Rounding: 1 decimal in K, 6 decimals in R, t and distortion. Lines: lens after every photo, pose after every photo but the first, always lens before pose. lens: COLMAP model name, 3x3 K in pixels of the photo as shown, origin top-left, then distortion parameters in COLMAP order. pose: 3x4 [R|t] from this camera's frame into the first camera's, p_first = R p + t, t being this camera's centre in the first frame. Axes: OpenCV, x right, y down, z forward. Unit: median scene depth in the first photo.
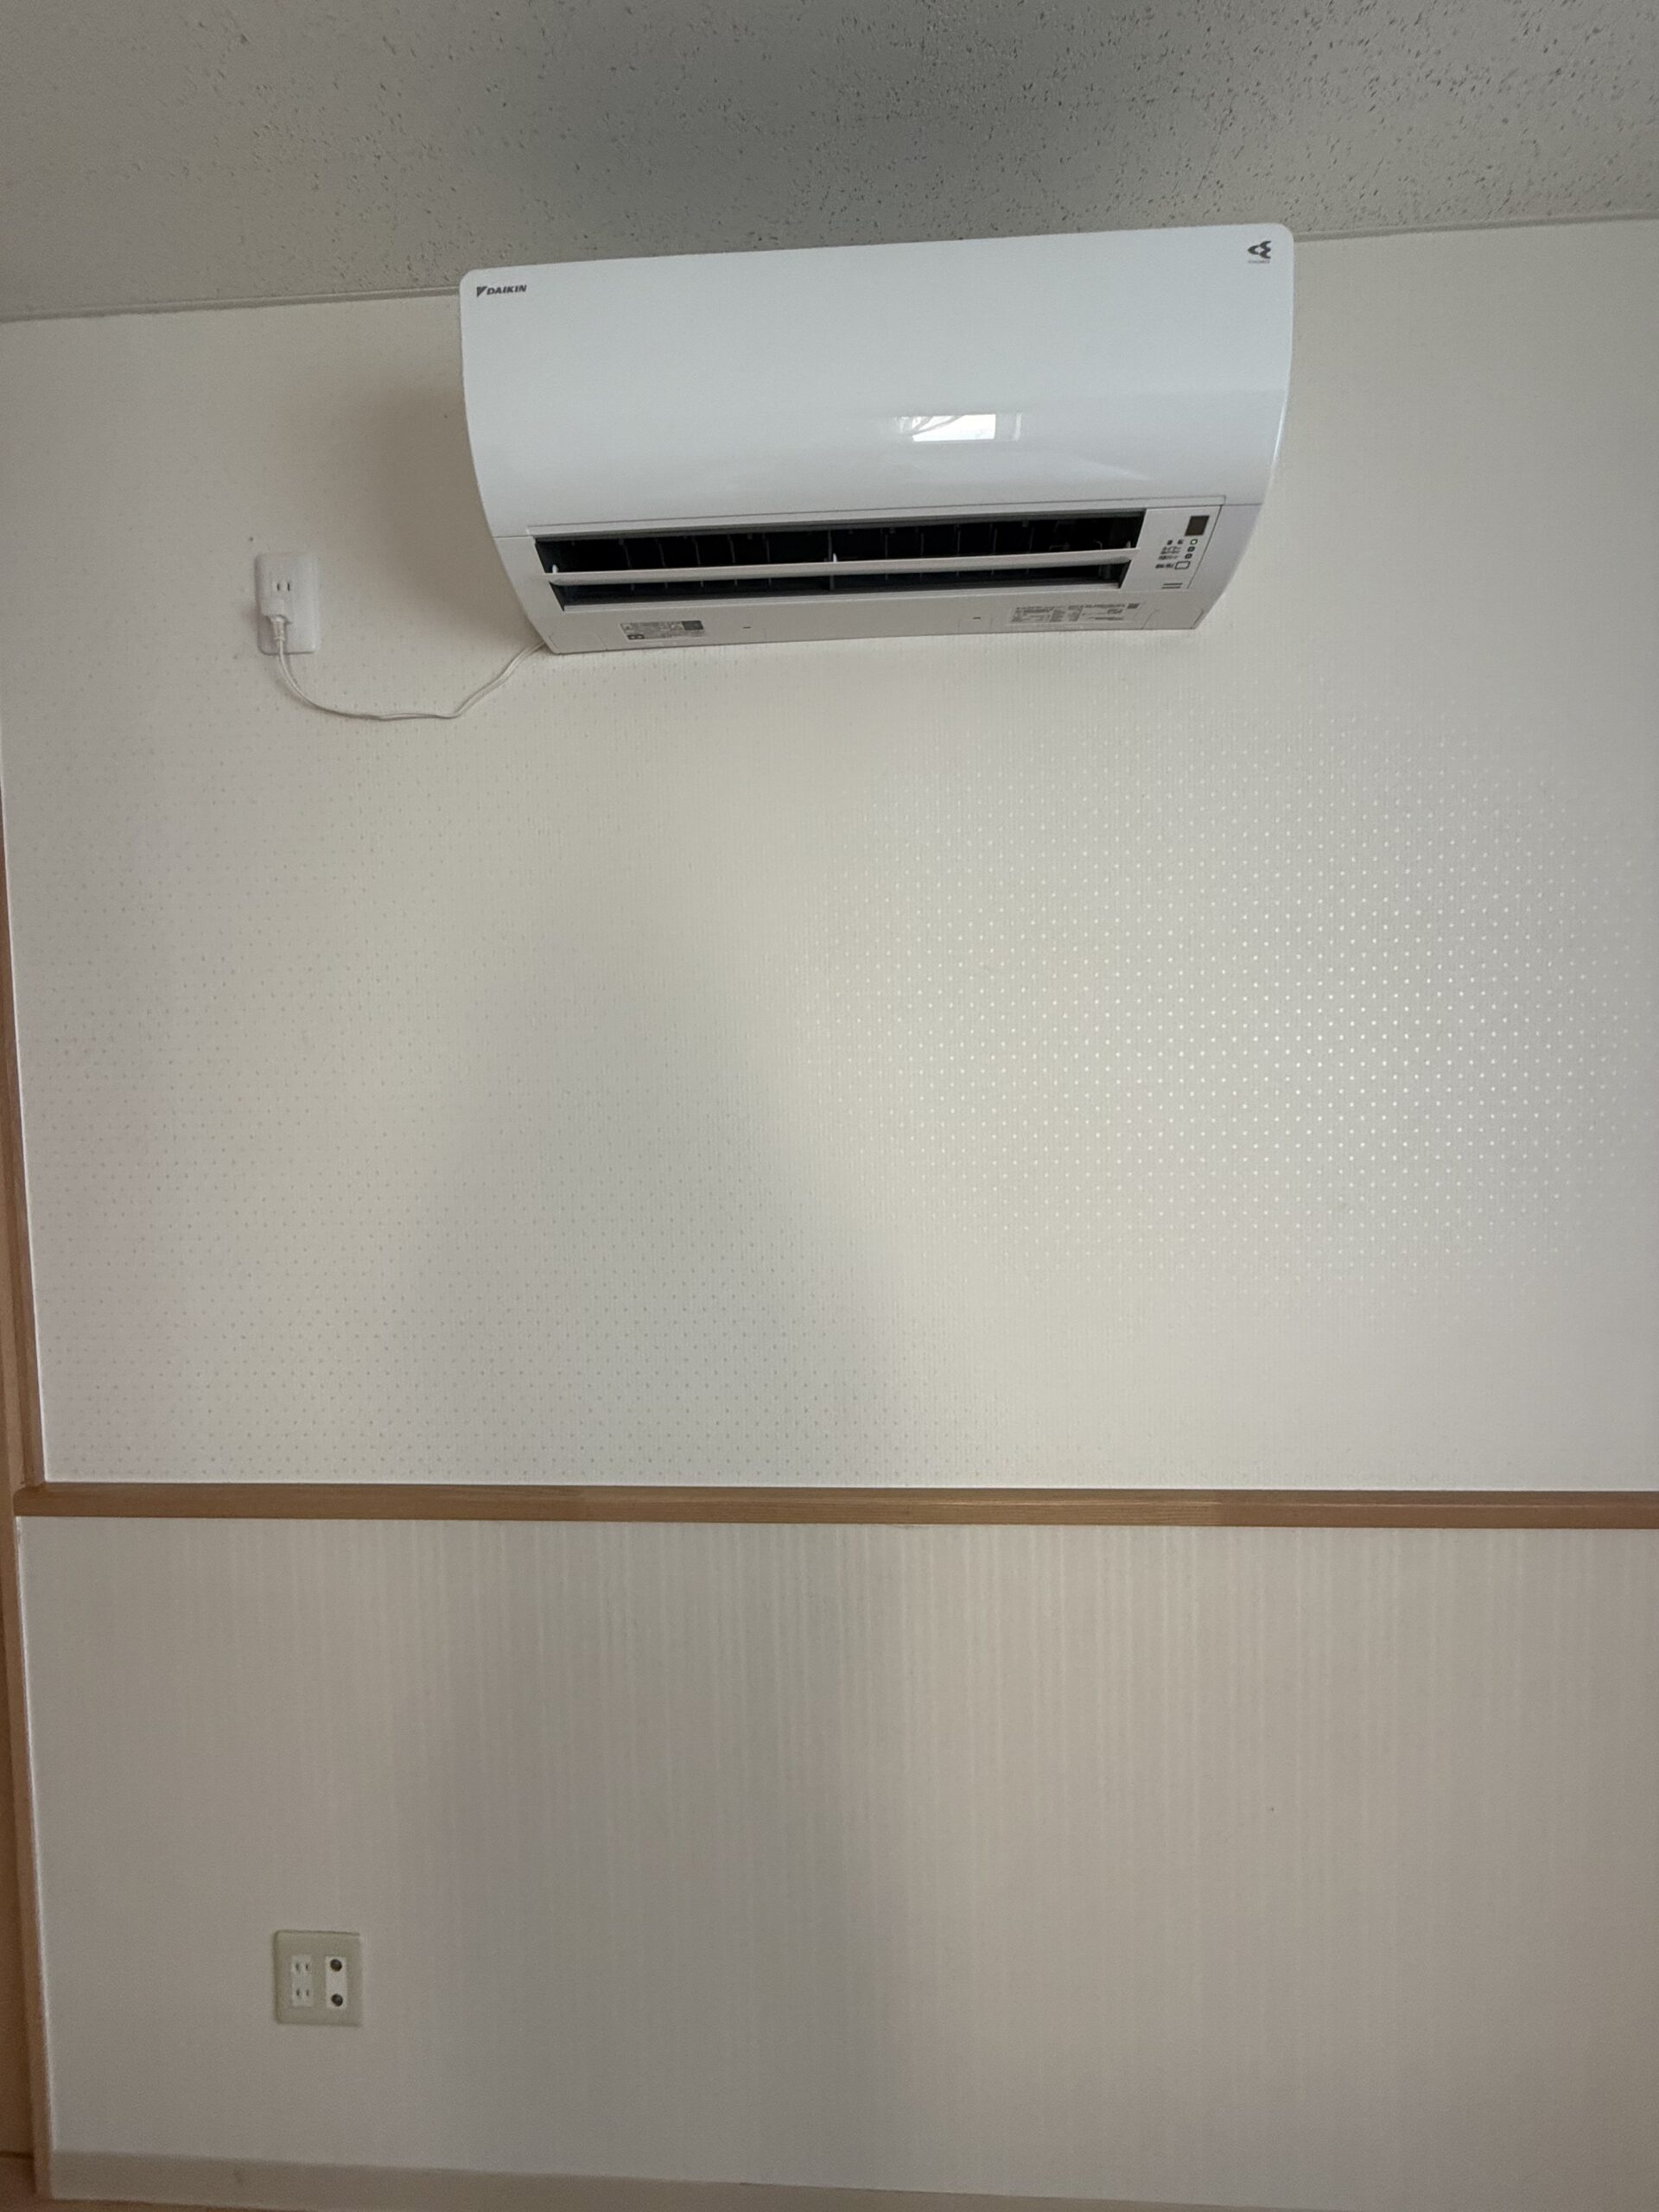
lens RADIAL K [[875.4, 0, 836.0], [0, 875.4, 1108.1], [0, 0, 1]] dist [-0.001456, 0.000002]
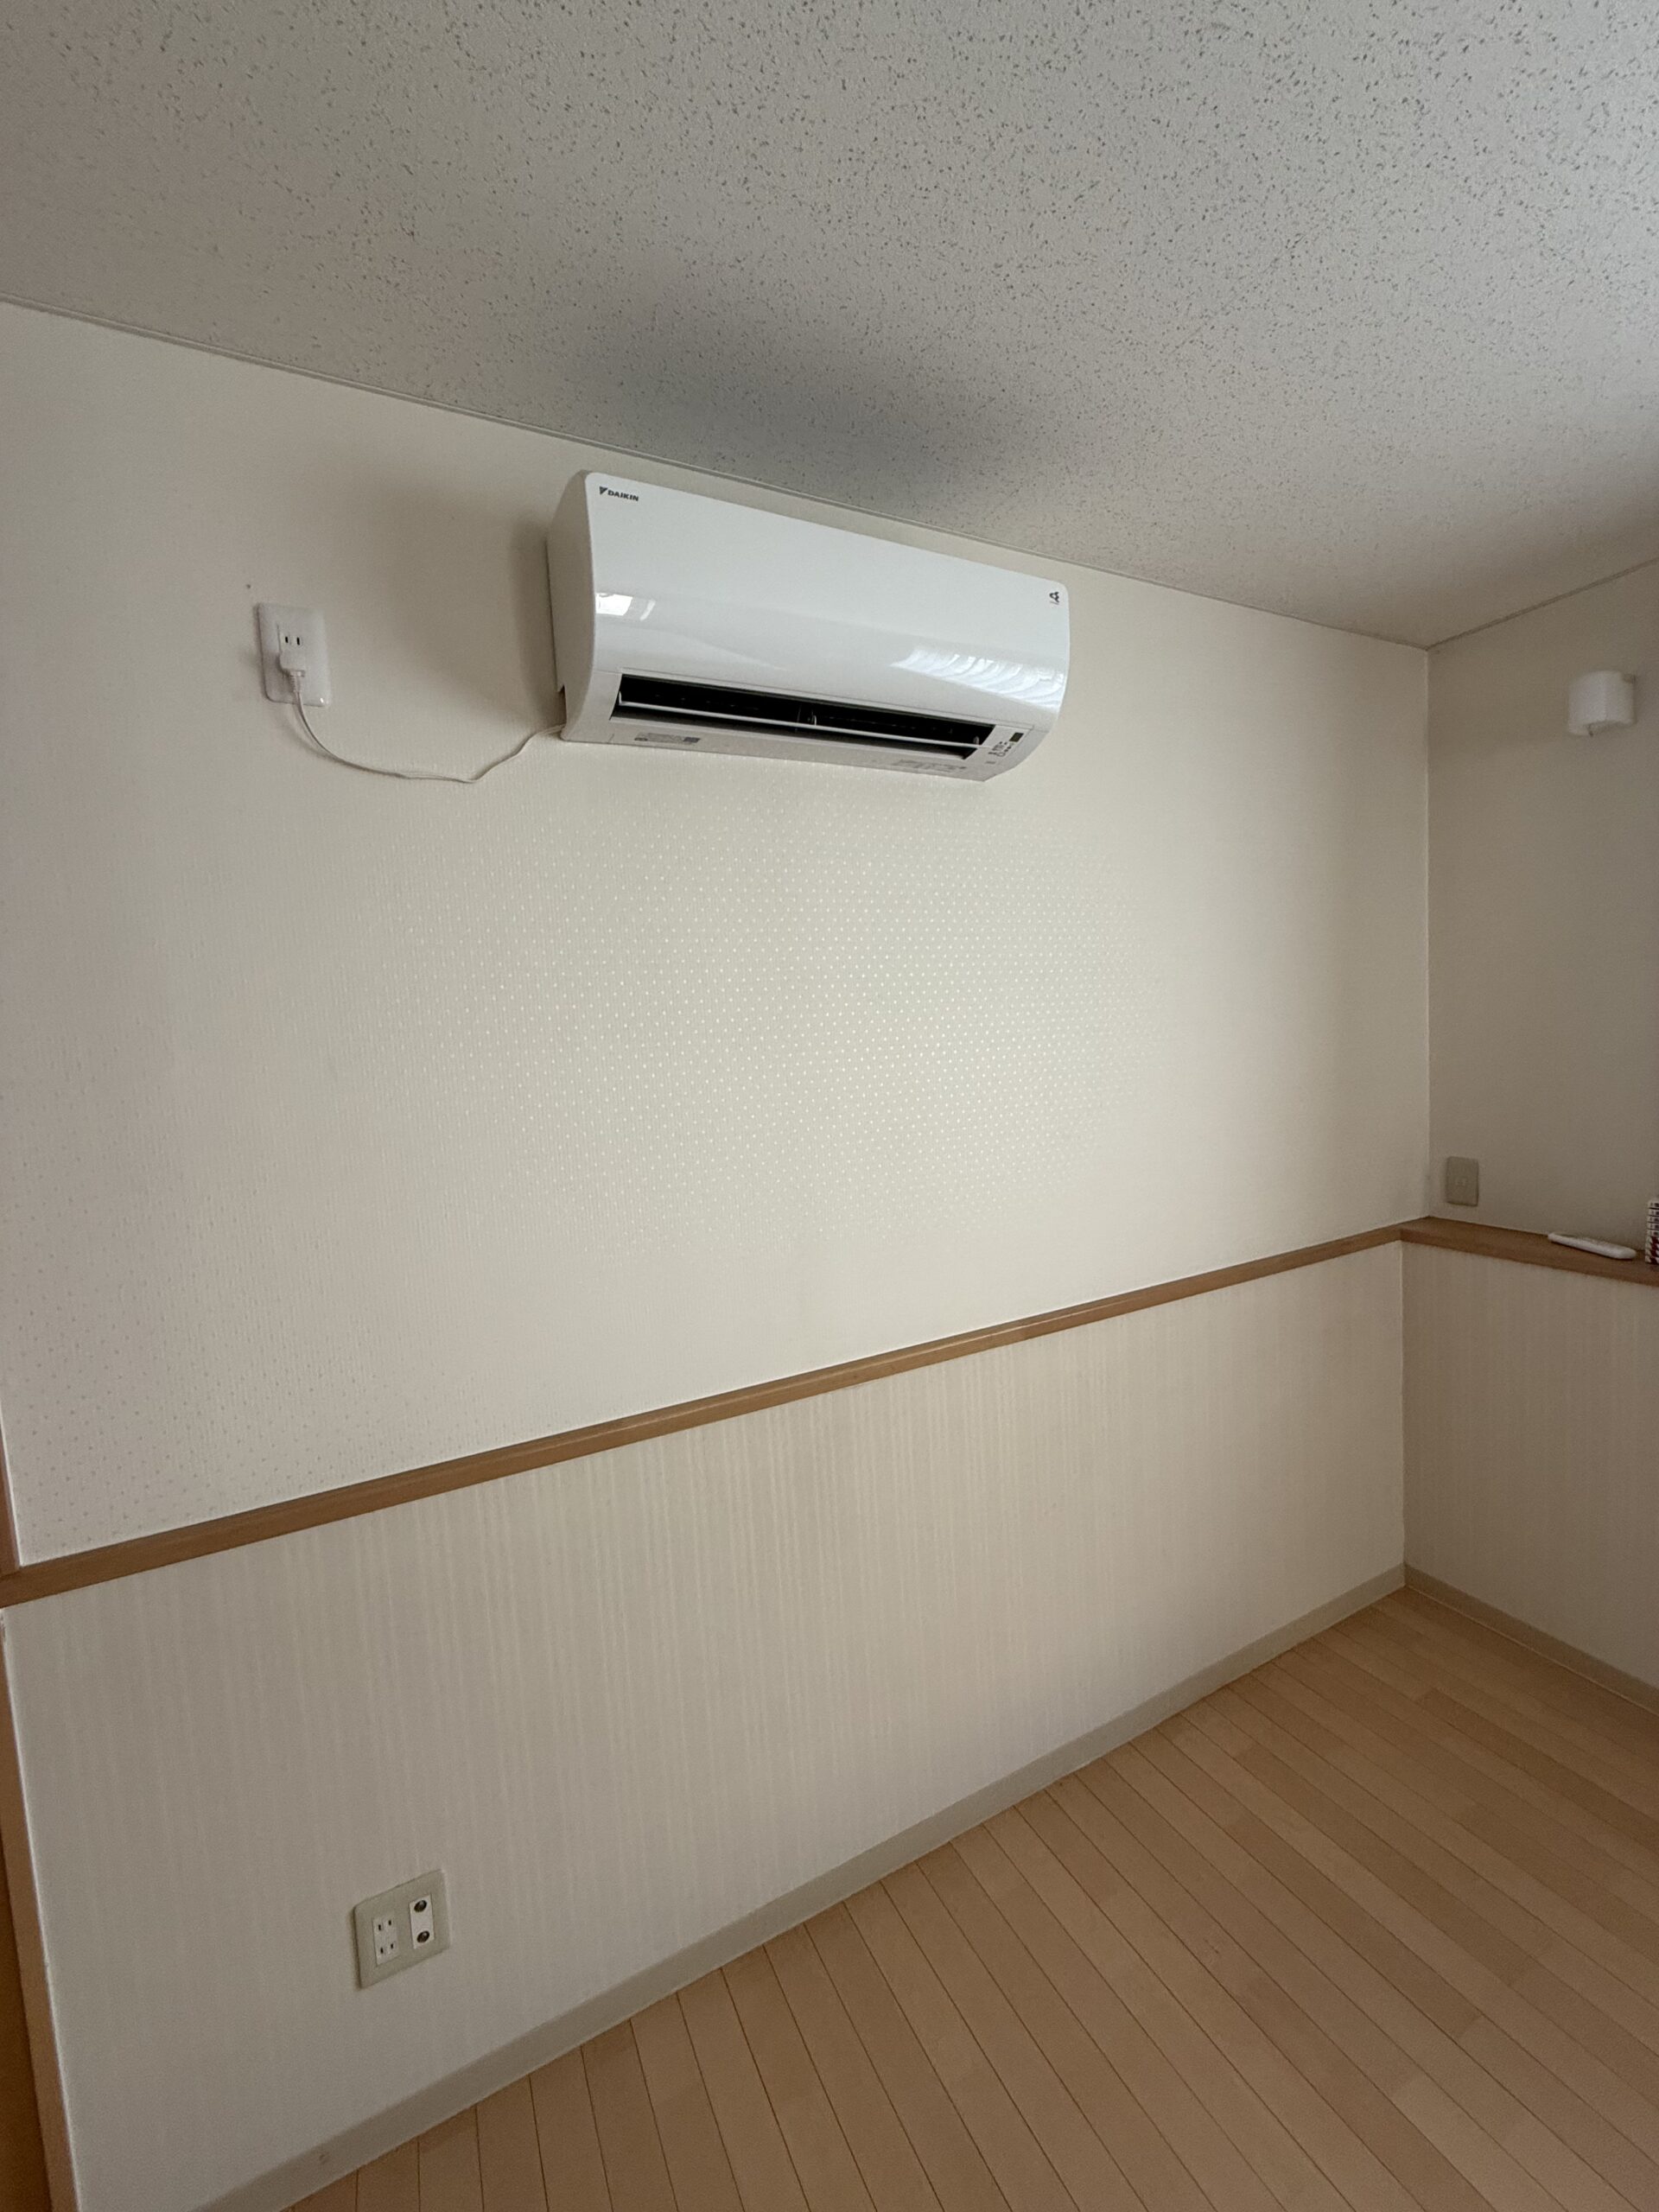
lens RADIAL K [[875.4, 0, 822.3], [0, 875.4, 1105.6], [0, 0, 1]] dist [-0.001456, 0.000002]
pose [[0.869209, -0.072388, 0.489117, -0.651518], [0.065056, 0.997368, 0.031997, -0.031105], [-0.490146, 0.004008, 0.871631, -0.232566]]
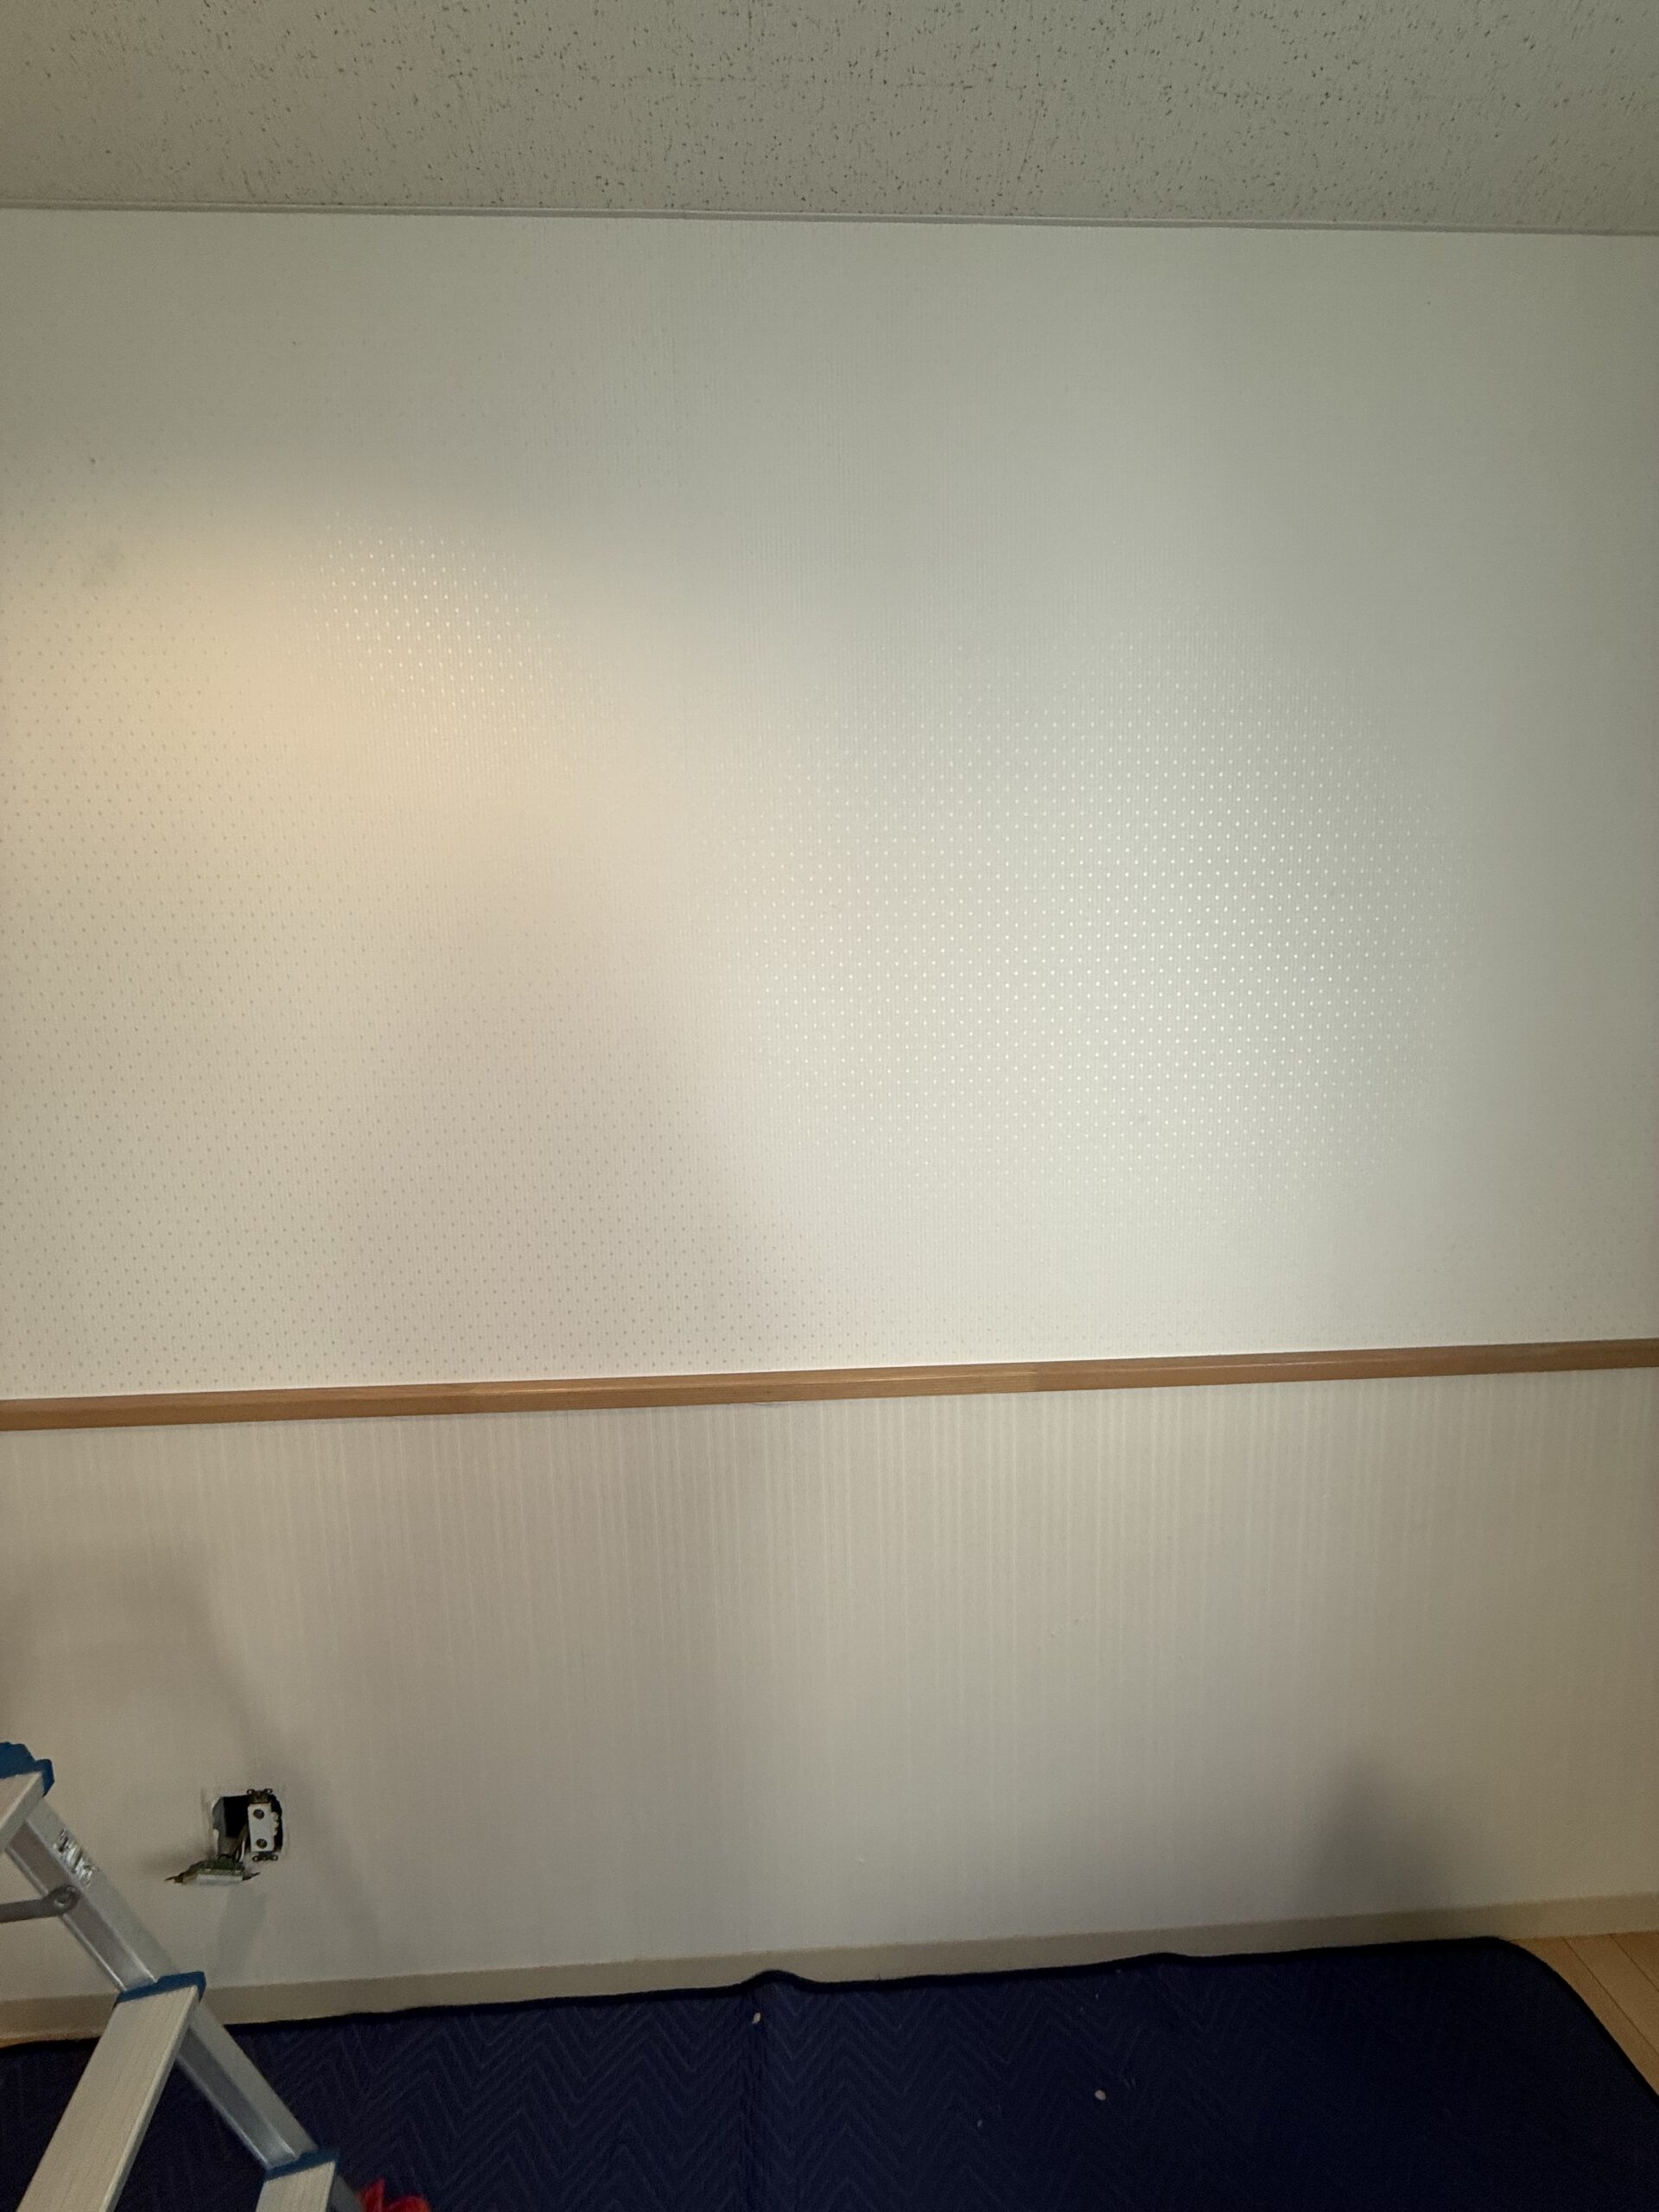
lens RADIAL K [[875.4, 0, 834.0], [0, 875.4, 1113.0], [0, 0, 1]] dist [-0.001456, 0.000002]
pose [[0.995582, -0.012859, 0.093007, 0.066188], [0.006281, 0.997480, 0.070673, 0.021068], [-0.093682, -0.069776, 0.993154, -0.113336]]
